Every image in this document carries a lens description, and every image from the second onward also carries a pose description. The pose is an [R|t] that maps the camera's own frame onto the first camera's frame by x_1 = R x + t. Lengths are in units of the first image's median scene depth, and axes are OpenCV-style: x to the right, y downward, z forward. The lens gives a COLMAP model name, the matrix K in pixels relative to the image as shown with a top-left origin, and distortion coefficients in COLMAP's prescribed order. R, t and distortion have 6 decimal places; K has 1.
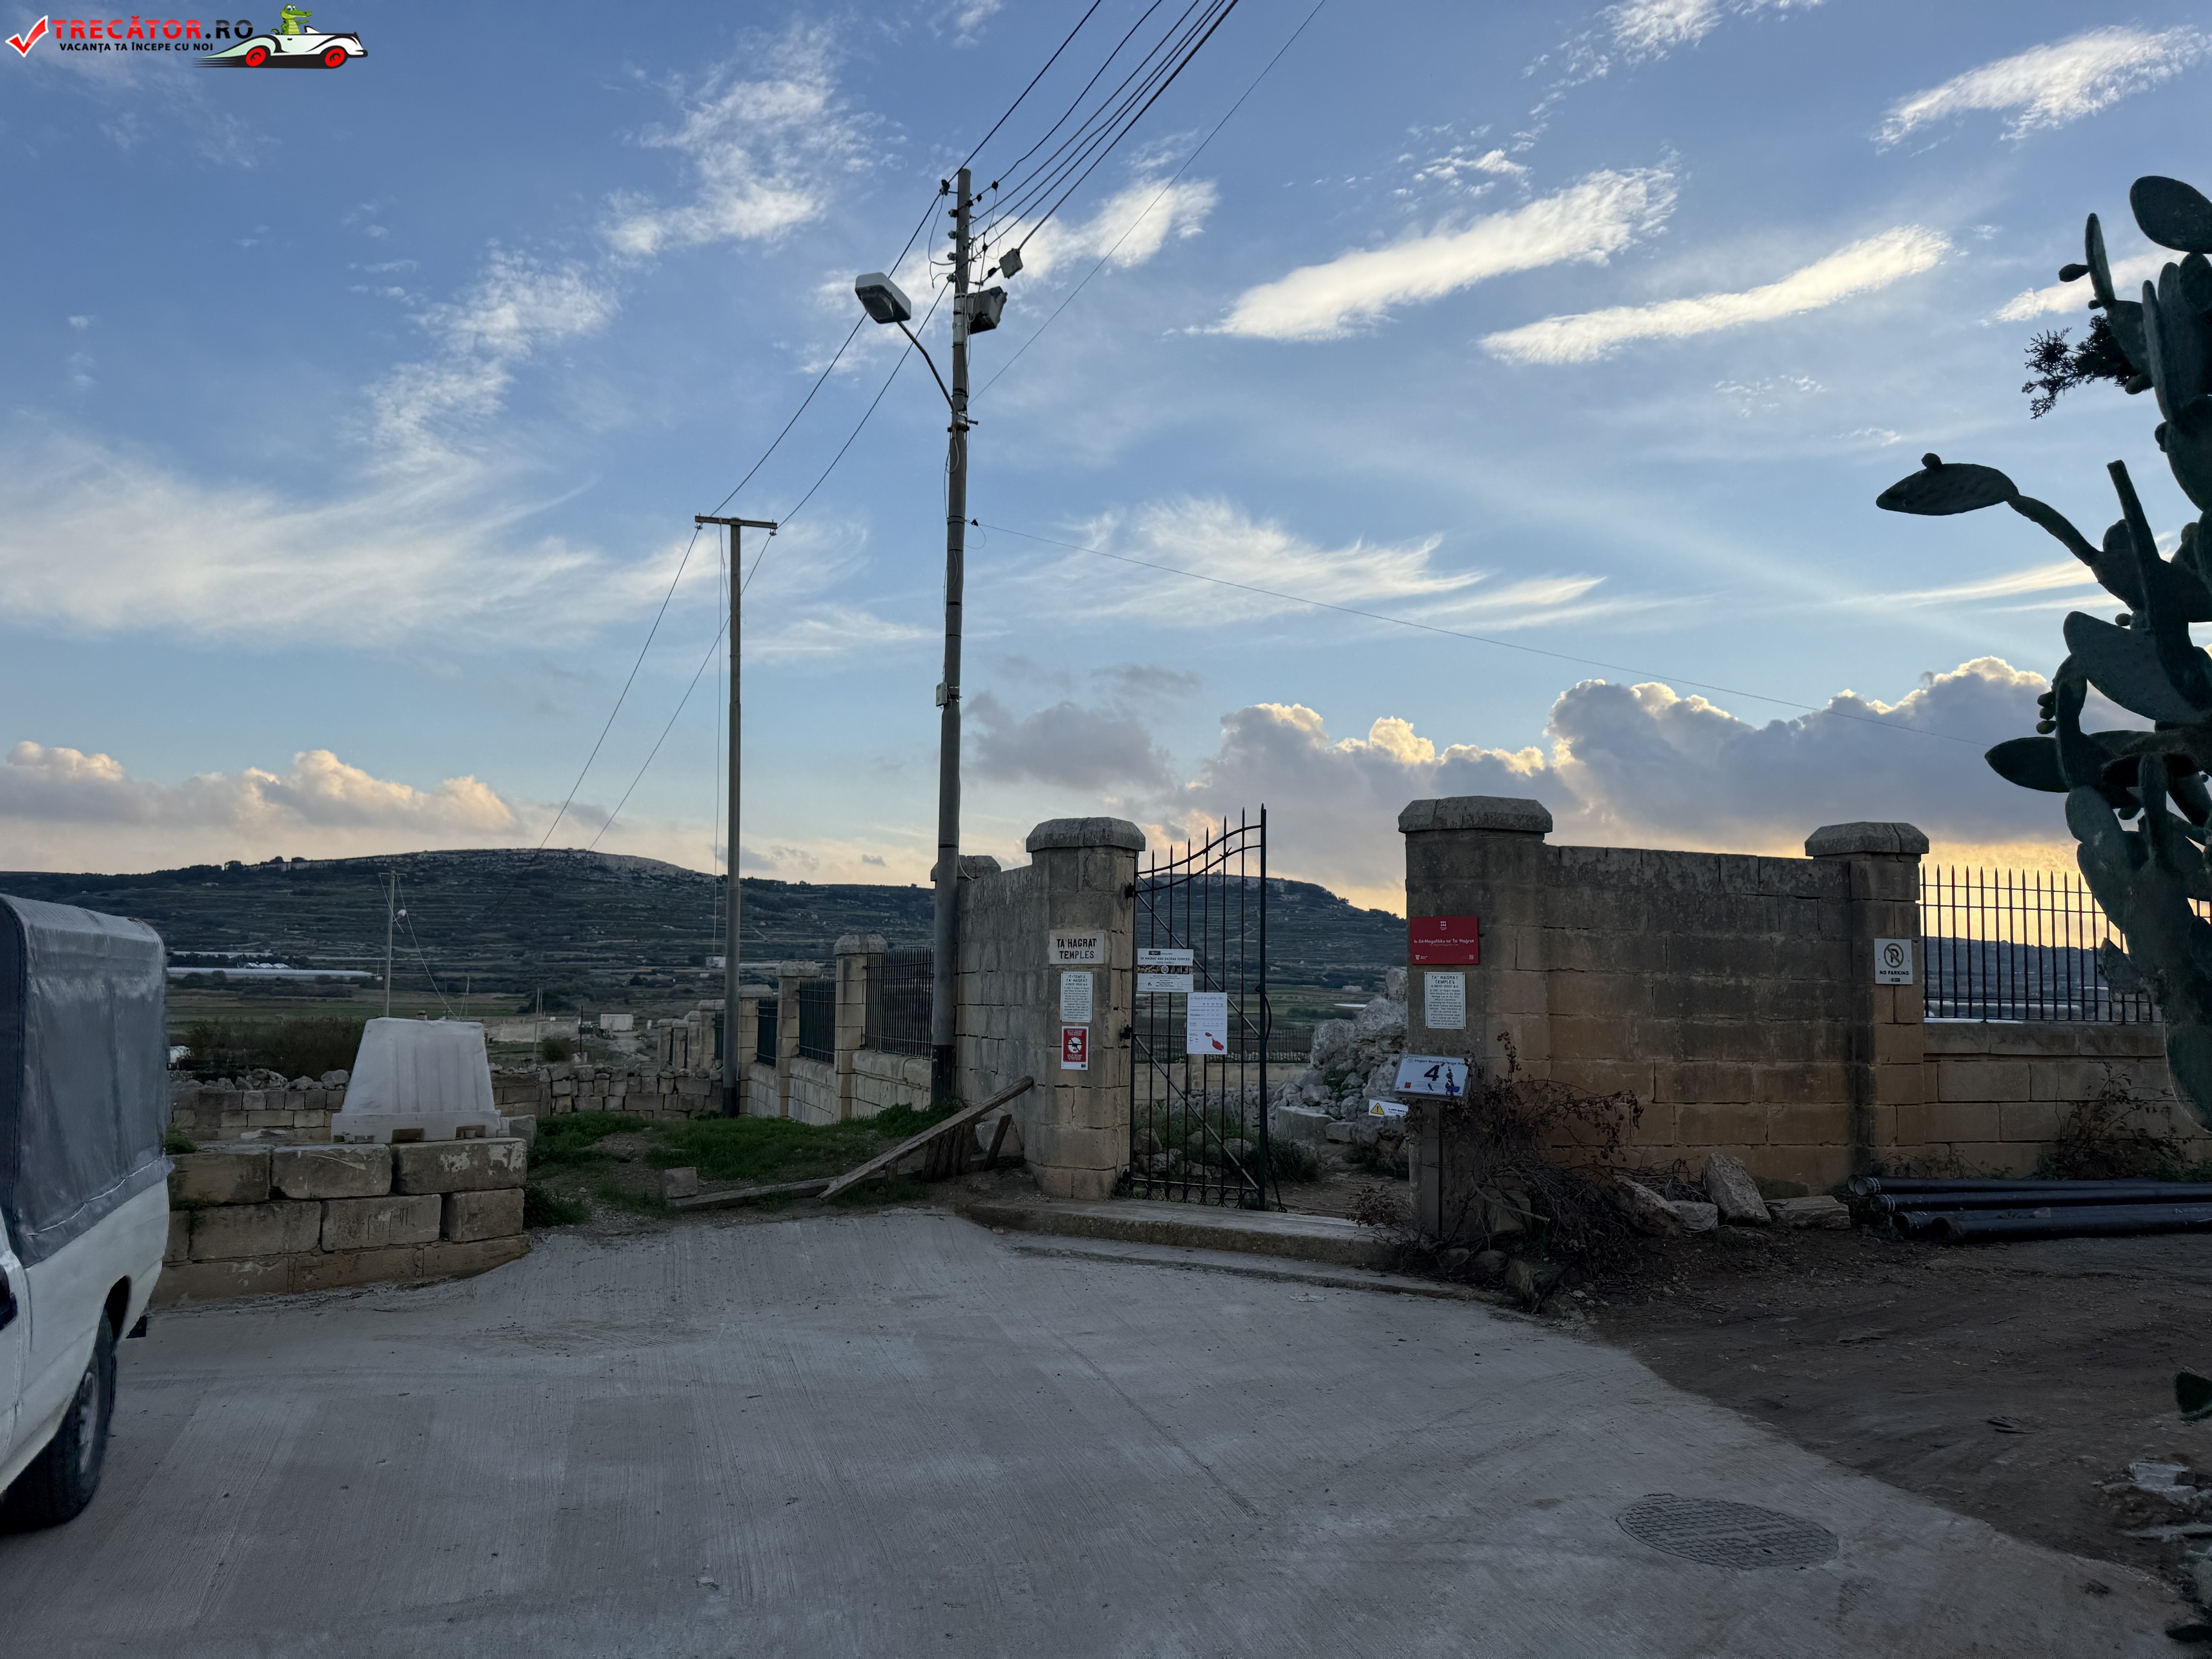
lens RADIAL K [[1552.1, 0, 1110.6], [0, 1552.1, 856.7], [0, 0, 1]] dist [0.052814, -0.058112]
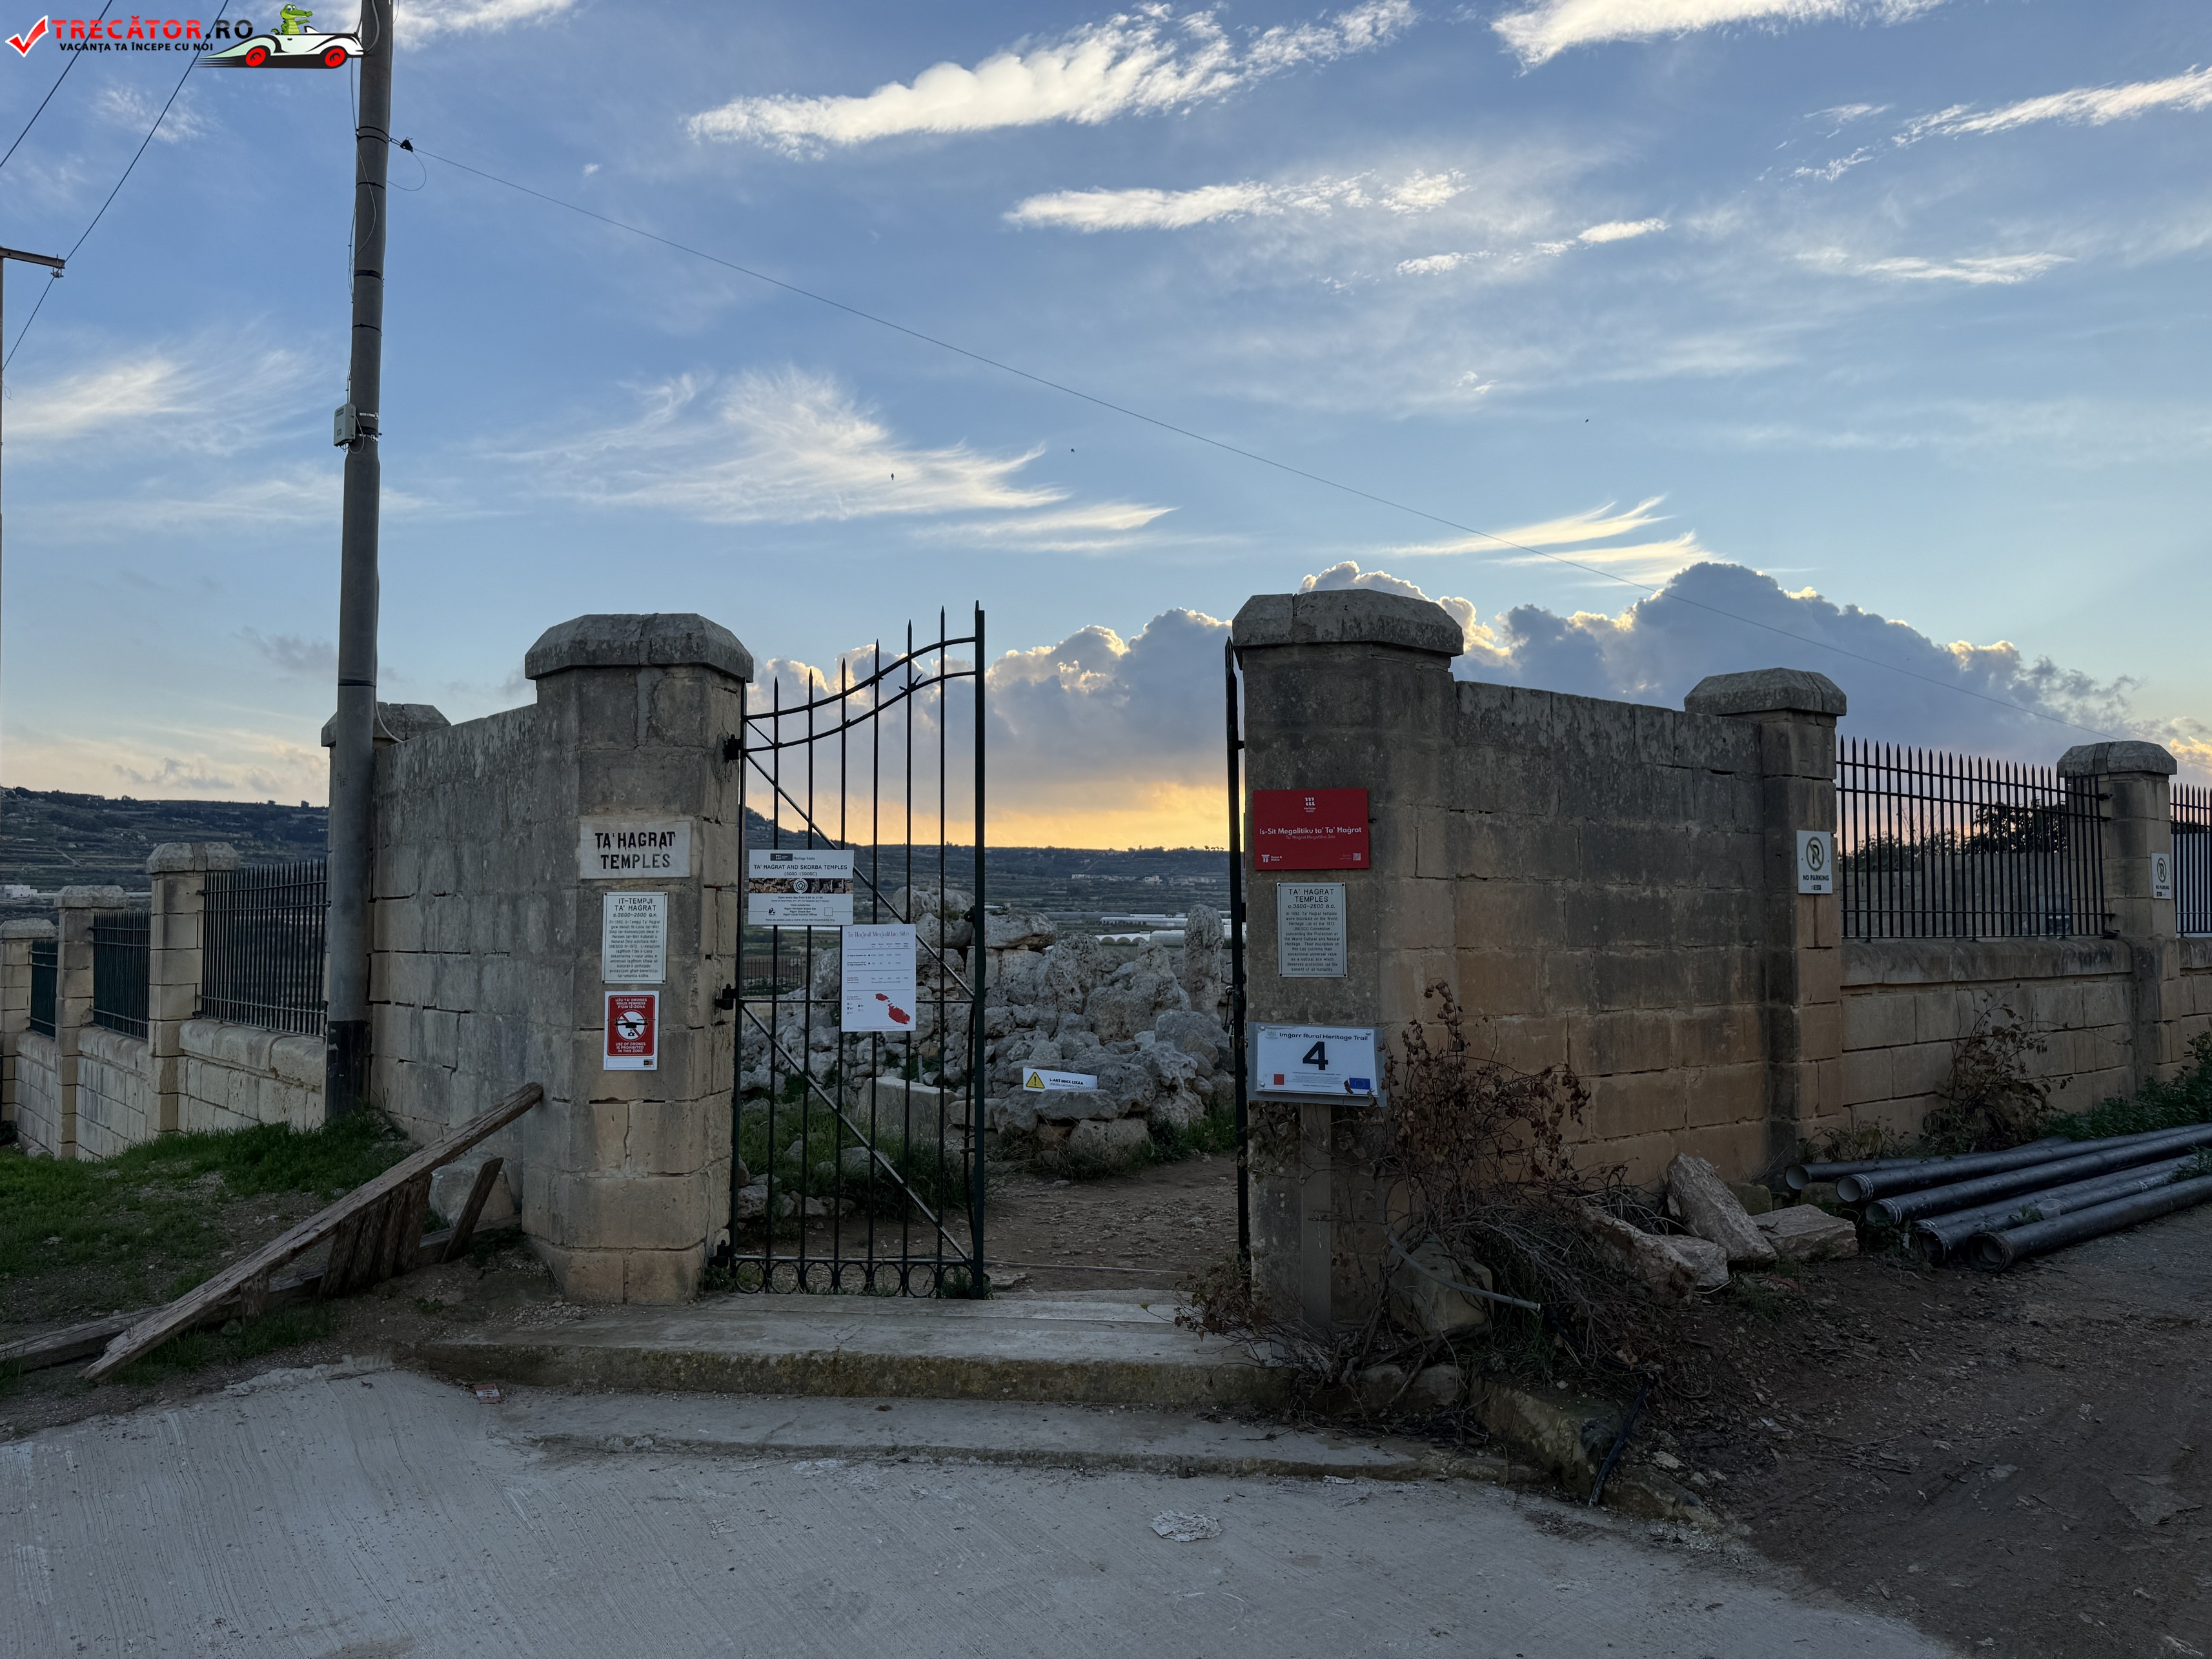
lens RADIAL K [[1552.1, 0, 1090.0], [0, 1552.1, 811.9], [0, 0, 1]] dist [0.052814, -0.058112]
pose [[0.936241, 0.005237, 0.351319, -0.067816], [-0.013102, 0.999714, 0.020013, 0.033618], [-0.351113, -0.023340, 0.936042, 0.440788]]
